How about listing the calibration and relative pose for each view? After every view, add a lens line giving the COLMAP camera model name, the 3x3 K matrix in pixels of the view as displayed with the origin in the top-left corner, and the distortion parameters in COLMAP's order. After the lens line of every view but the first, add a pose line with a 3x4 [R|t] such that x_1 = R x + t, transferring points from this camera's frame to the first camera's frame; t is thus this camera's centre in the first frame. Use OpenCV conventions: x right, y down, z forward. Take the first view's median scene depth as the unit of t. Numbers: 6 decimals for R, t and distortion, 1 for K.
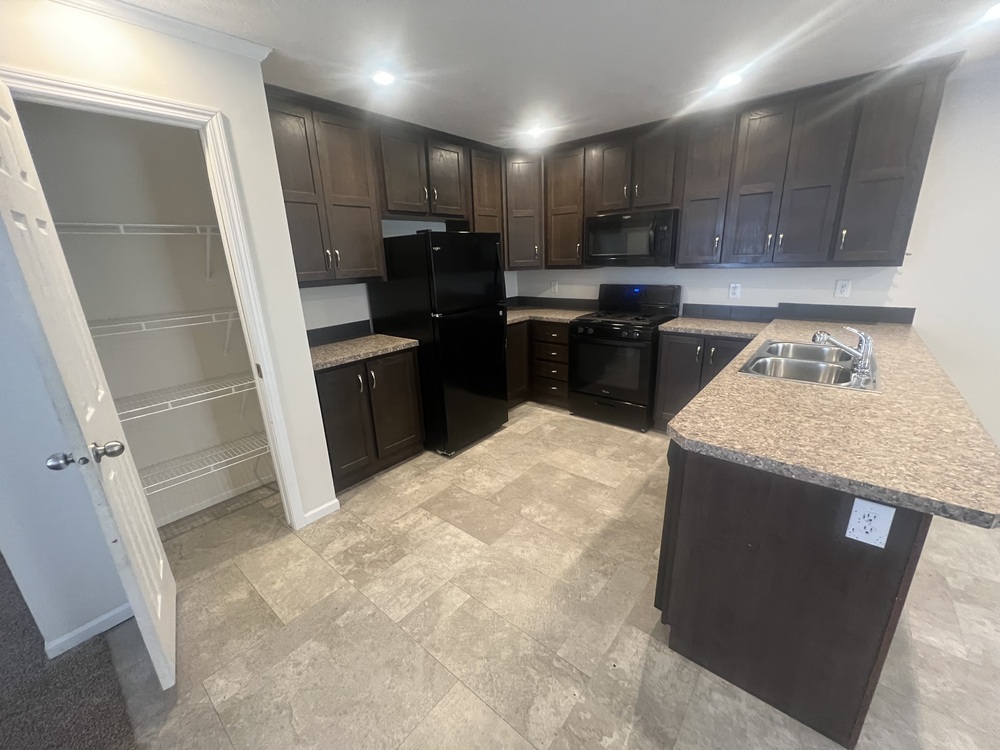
lens RADIAL K [[400.4, 0, 500.0], [0, 400.4, 375.0], [0, 0, 1]] dist [0.002271, 0.000039]
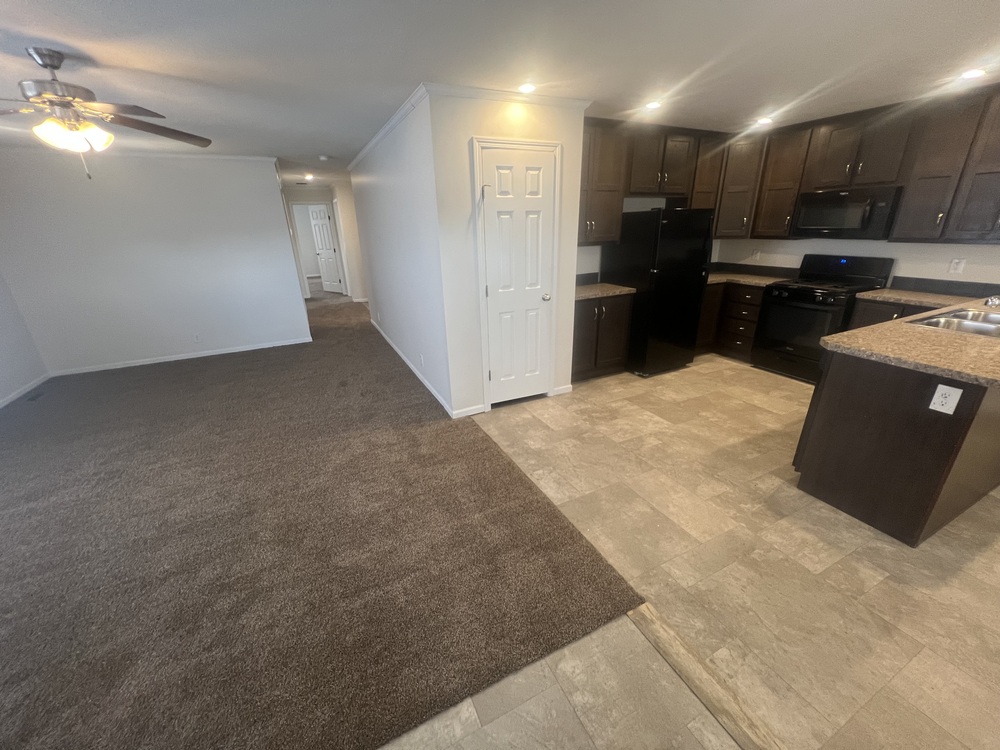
lens RADIAL K [[398.2, 0, 500.9], [0, 398.2, 376.4], [0, 0, 1]] dist [-0.000273, -0.000065]
pose [[0.914273, 0.159149, -0.372528, -0.071880], [-0.126034, 0.985707, 0.111791, 0.119015], [0.384995, -0.055256, 0.921263, -0.475945]]
